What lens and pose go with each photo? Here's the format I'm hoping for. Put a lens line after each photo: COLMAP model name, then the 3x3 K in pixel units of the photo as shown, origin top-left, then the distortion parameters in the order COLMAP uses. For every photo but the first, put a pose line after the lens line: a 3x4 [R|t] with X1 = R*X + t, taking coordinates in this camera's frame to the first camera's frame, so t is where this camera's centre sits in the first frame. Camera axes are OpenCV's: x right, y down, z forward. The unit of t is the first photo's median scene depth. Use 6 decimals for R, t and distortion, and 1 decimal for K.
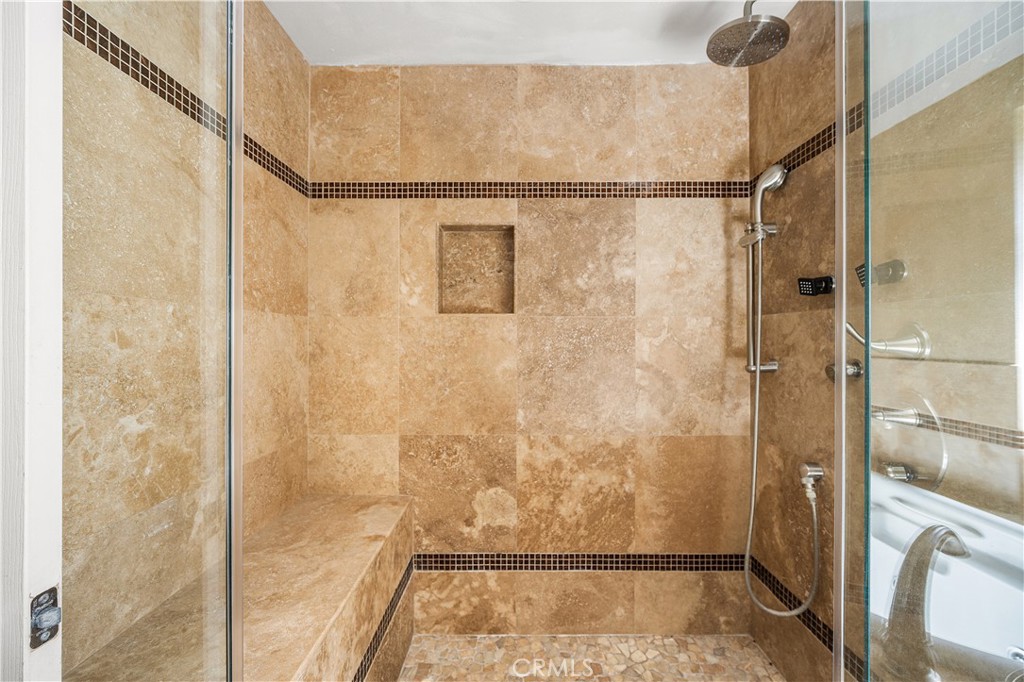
lens RADIAL K [[406.8, 0, 511.7], [0, 406.8, 340.8], [0, 0, 1]] dist [-0.004721, -0.000071]
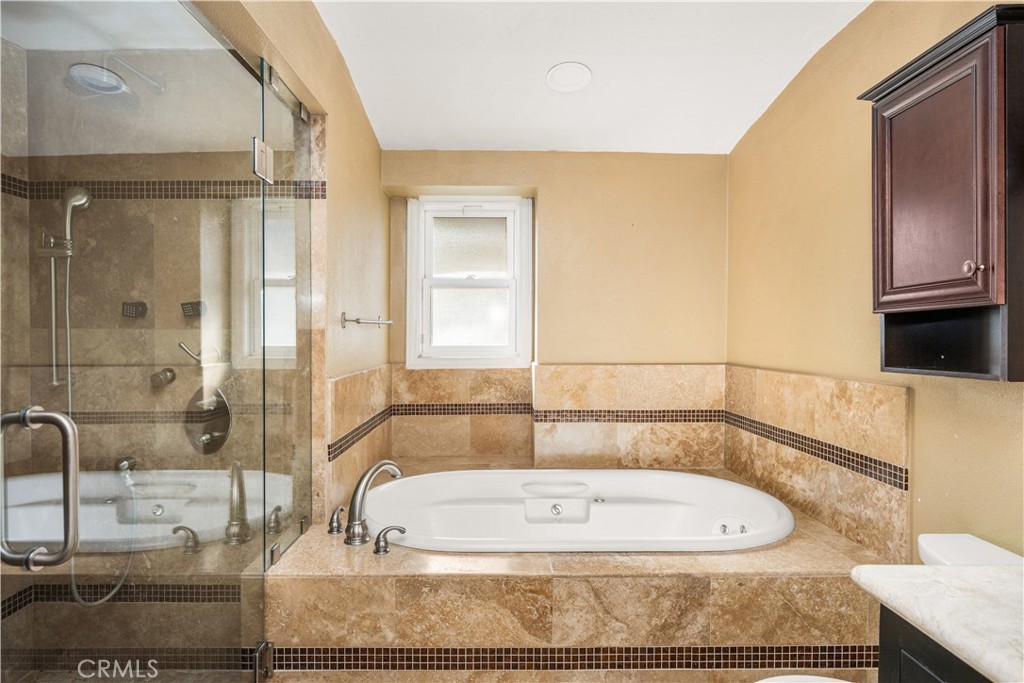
lens RADIAL K [[565.5, 0, 512.1], [0, 565.5, 340.9], [0, 0, 1]] dist [-0.004490, 0.001934]
pose [[-0.028104, -0.002105, 0.999603, -0.878660], [0.001074, 0.999997, 0.002136, -0.040302], [-0.999604, 0.001133, -0.028102, -0.074607]]
